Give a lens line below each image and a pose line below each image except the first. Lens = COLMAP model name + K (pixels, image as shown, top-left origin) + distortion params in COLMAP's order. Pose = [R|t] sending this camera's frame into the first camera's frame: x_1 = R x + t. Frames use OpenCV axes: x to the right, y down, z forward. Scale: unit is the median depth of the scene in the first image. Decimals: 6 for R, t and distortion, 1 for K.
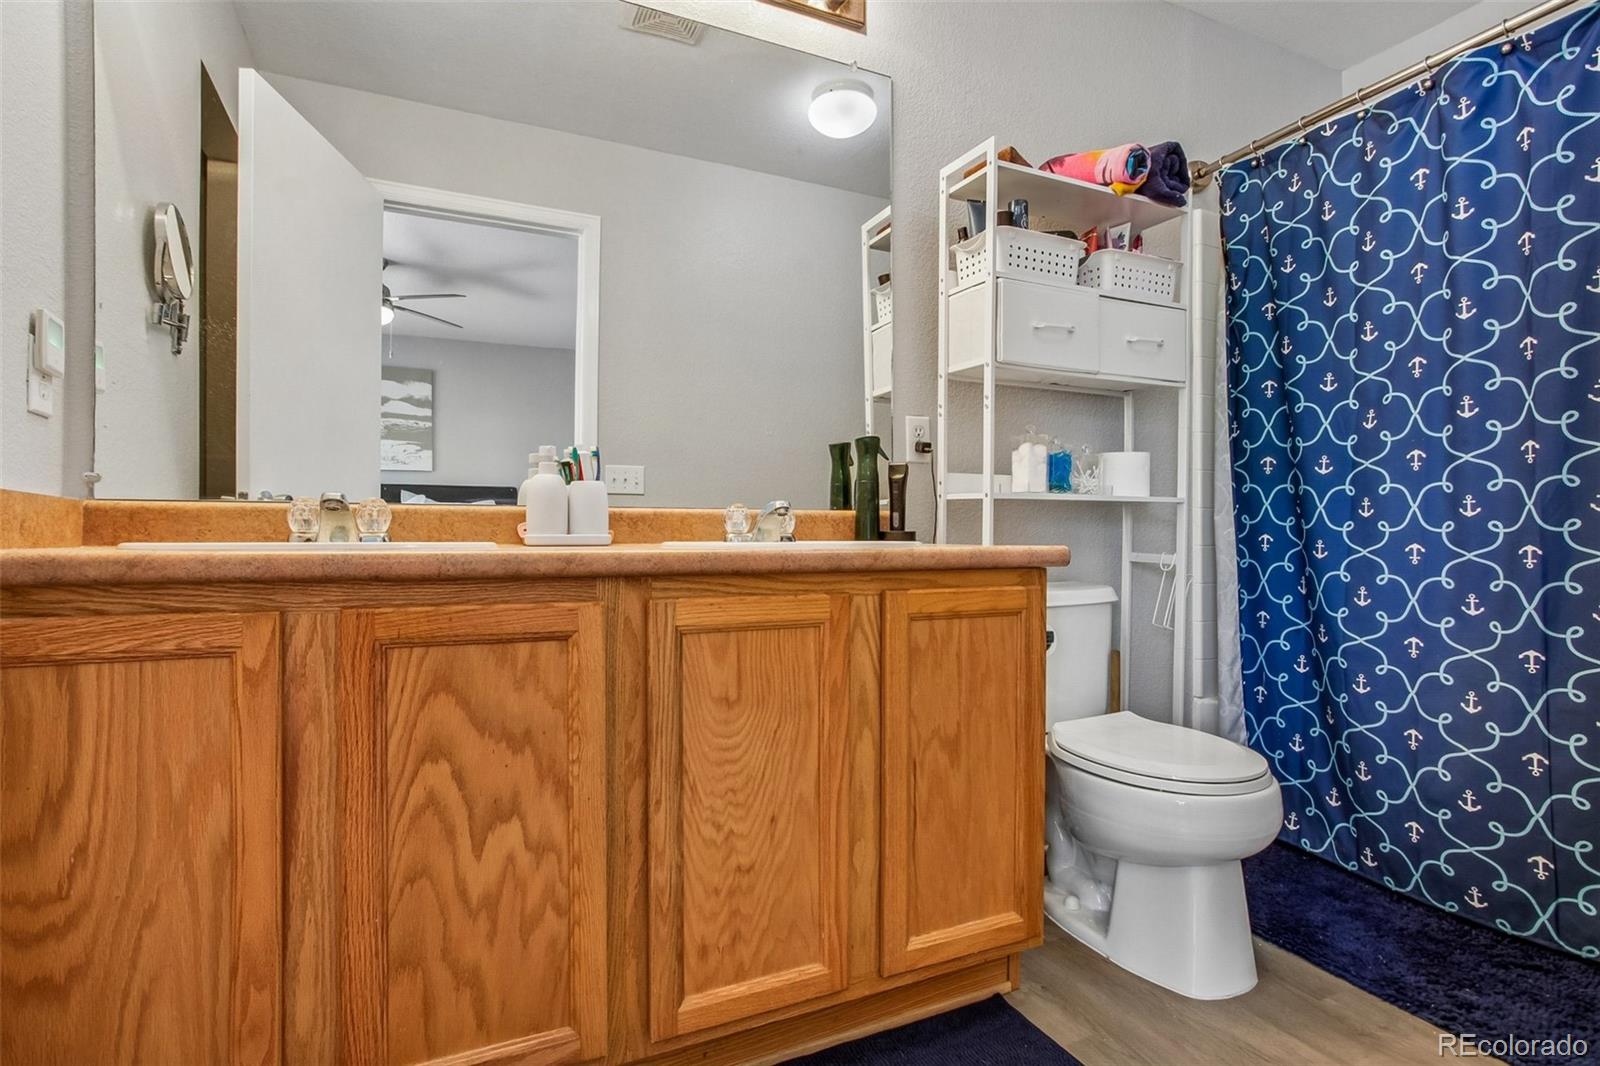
lens RADIAL K [[785.0, 0, 800.2], [0, 785.0, 533.9], [0, 0, 1]] dist [-0.049550, 0.028530]
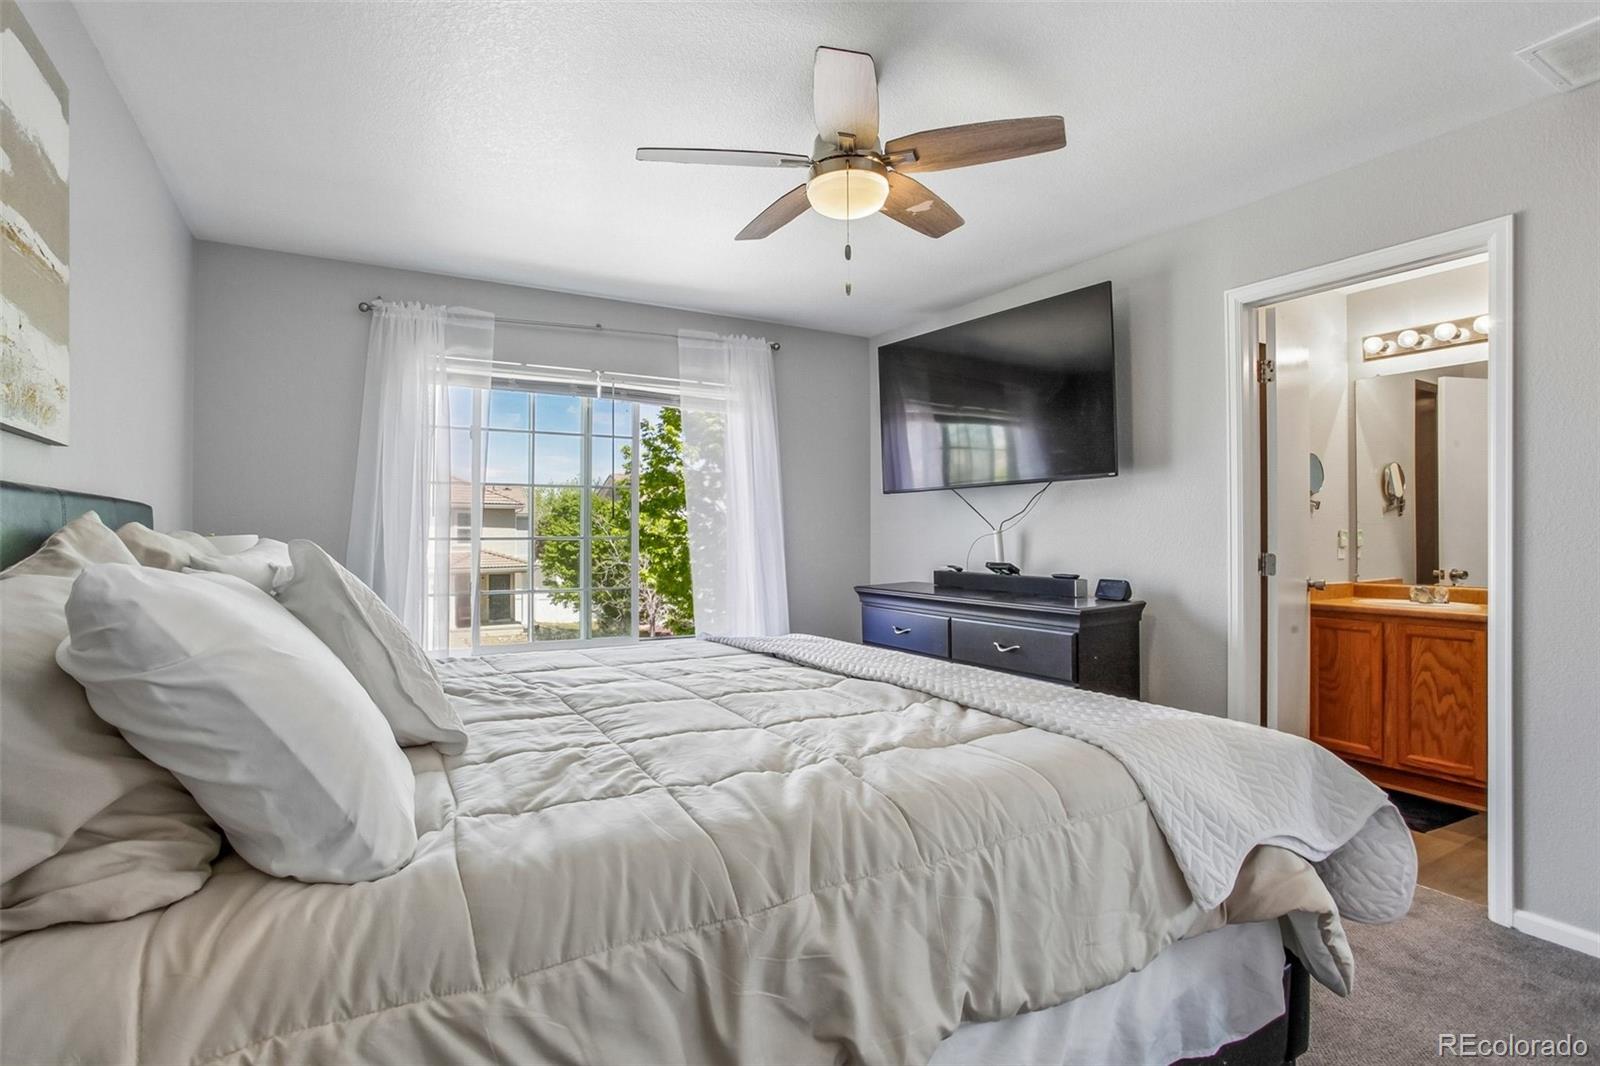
lens RADIAL K [[785.0, 0, 792.0], [0, 785.0, 535.6], [0, 0, 1]] dist [-0.049550, 0.028530]
pose [[0.089574, -0.008250, -0.995946, 2.666538], [0.001307, 0.999966, -0.008165, -0.283922], [0.995979, -0.000570, 0.089582, -2.102648]]
